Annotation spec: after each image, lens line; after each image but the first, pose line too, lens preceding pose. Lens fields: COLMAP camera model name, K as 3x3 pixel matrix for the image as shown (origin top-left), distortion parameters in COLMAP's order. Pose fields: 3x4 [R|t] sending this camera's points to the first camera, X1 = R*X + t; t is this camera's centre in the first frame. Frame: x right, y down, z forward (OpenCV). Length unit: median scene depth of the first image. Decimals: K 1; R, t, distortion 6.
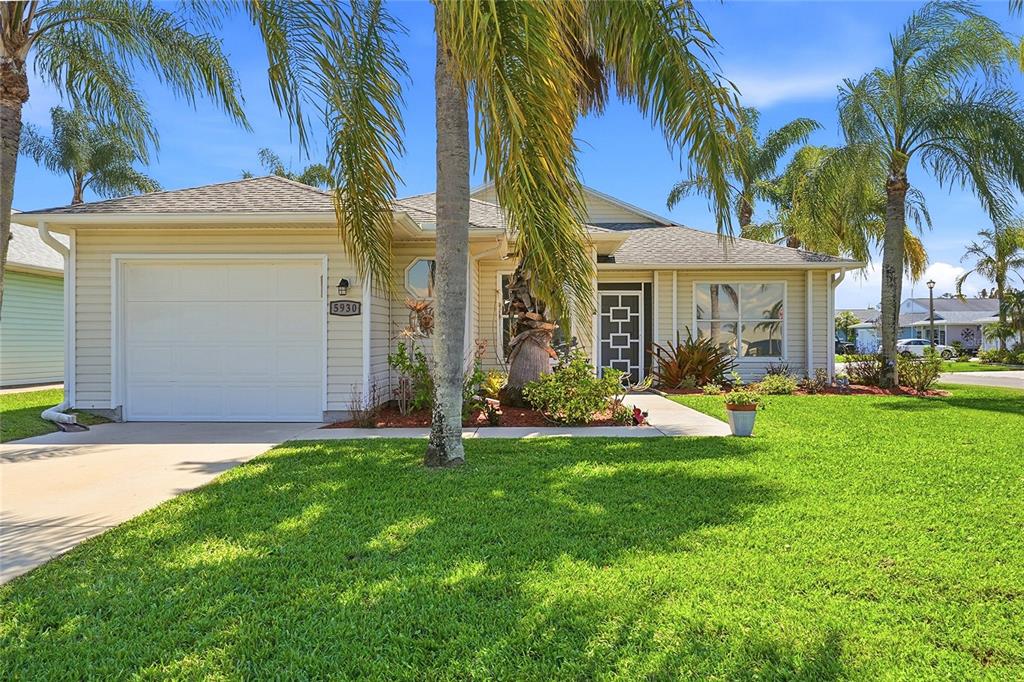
lens RADIAL K [[730.9, 0, 497.0], [0, 730.9, 338.4], [0, 0, 1]] dist [0.001158, 0.009340]
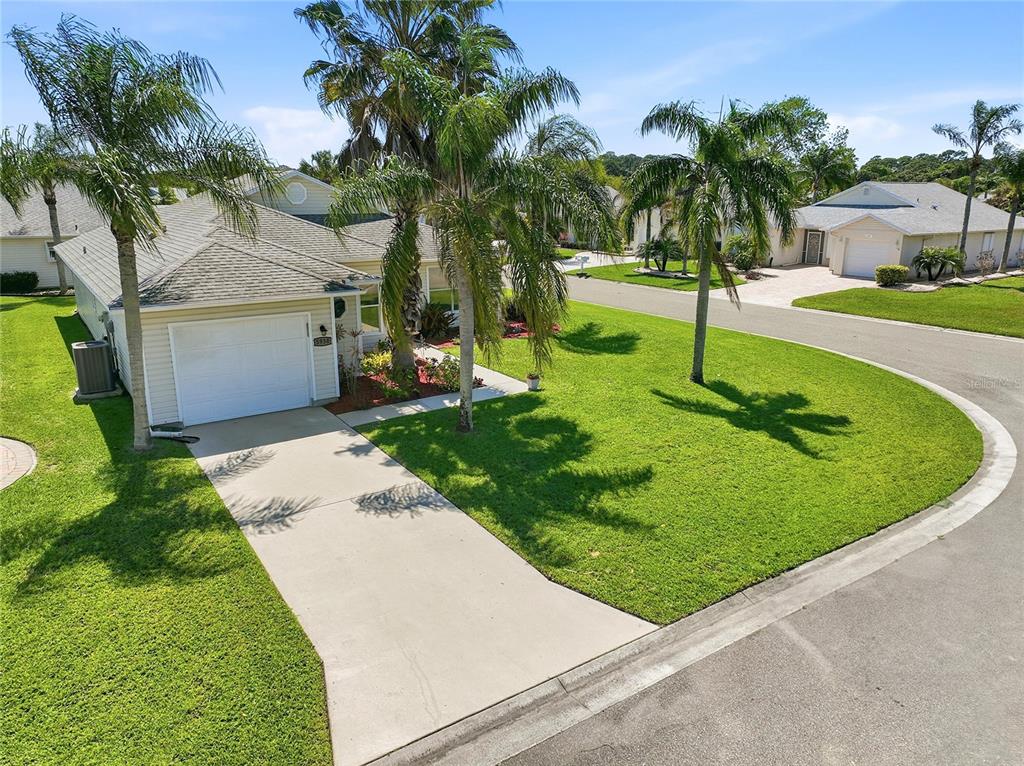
lens RADIAL K [[718.3, 0, 515.5], [0, 718.3, 381.6], [0, 0, 1]] dist [0.007991, 0.005464]
pose [[0.804826, -0.150063, 0.574227, -0.797978], [-0.004796, 0.965832, 0.259123, -0.376390], [-0.593492, -0.211303, 0.776607, -0.579730]]
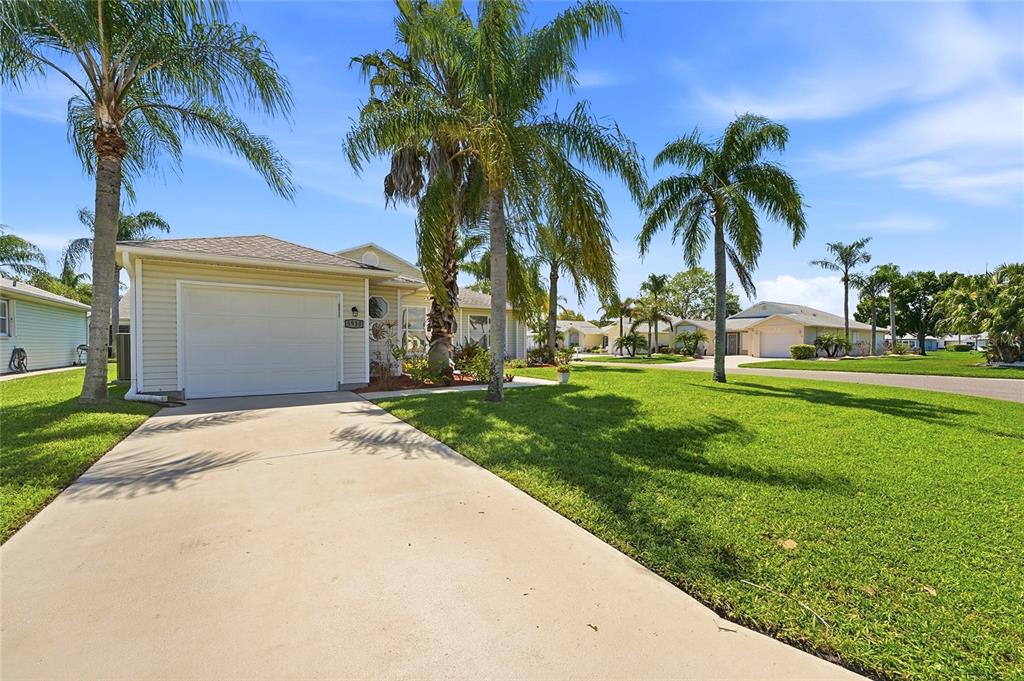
lens RADIAL K [[418.5, 0, 514.3], [0, 418.5, 355.5], [0, 0, 1]] dist [0.000951, 0.000311]
pose [[0.823380, -0.013730, 0.567325, -0.440670], [-0.005441, 0.999470, 0.032085, -0.000589], [-0.567465, -0.029505, 0.822869, -0.021872]]
